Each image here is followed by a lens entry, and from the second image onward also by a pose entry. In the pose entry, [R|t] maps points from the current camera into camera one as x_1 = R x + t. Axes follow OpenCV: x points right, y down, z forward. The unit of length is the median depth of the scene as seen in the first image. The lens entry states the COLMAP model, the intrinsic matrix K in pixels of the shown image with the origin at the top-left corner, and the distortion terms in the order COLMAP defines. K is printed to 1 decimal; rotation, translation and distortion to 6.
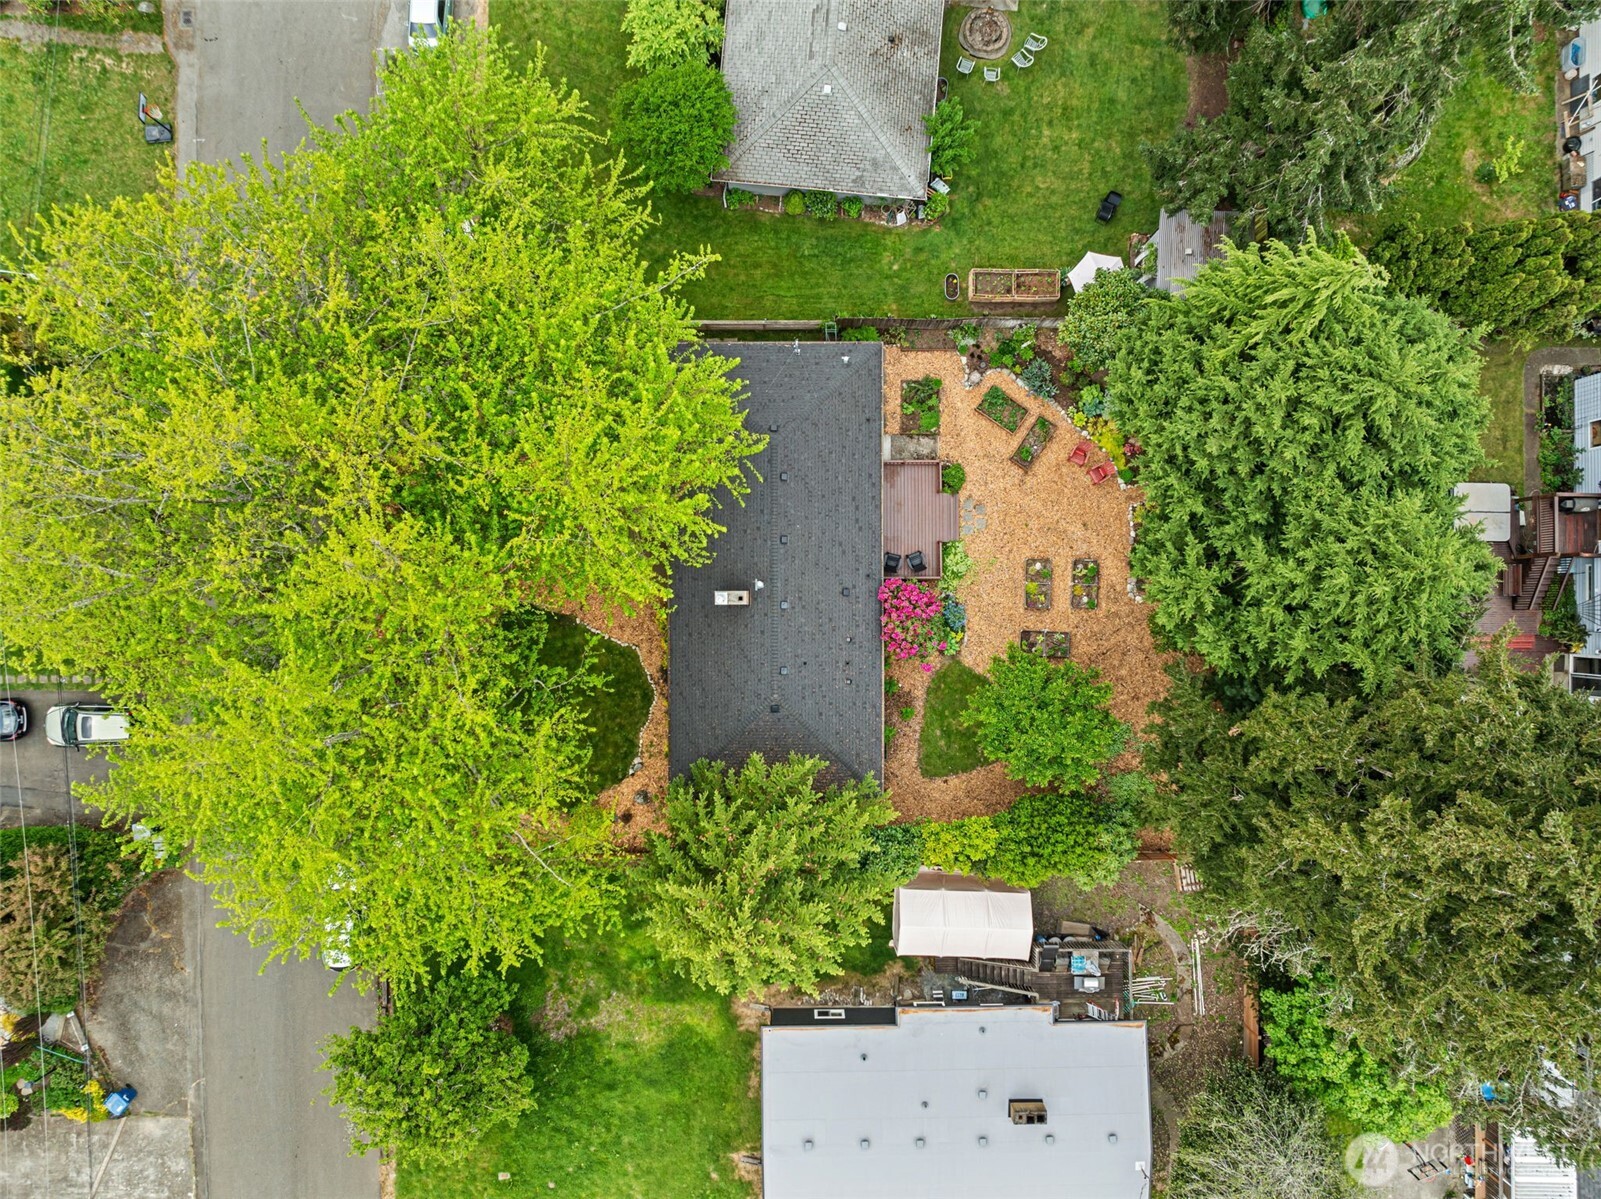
lens RADIAL K [[1145.9, 0, 792.3], [0, 1145.9, 603.4], [0, 0, 1]] dist [-0.029621, 0.000250]
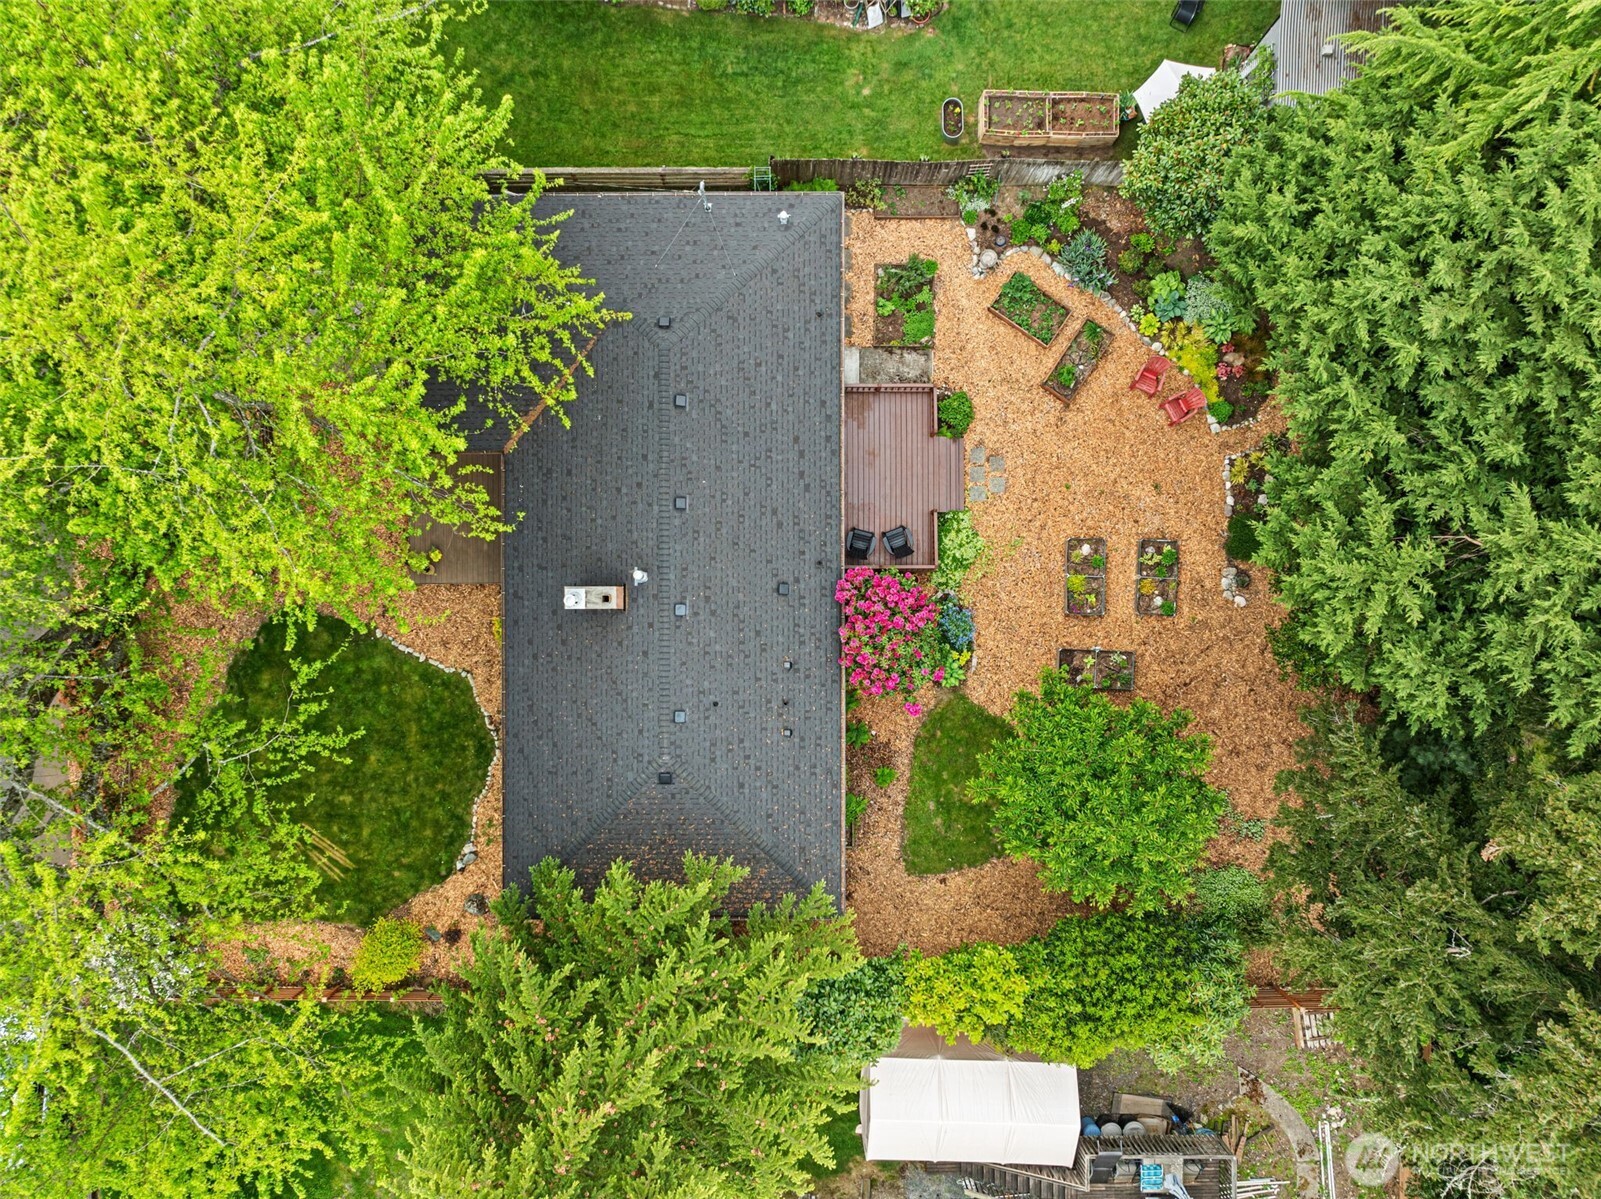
lens RADIAL K [[1145.9, 0, 801.8], [0, 1145.9, 595.5], [0, 0, 1]] dist [-0.029621, 0.000250]
pose [[0.999953, 0.001540, 0.009587, 0.050884], [-0.001448, 0.999953, -0.009637, -0.000234], [-0.009601, 0.009623, 0.999908, 0.376895]]
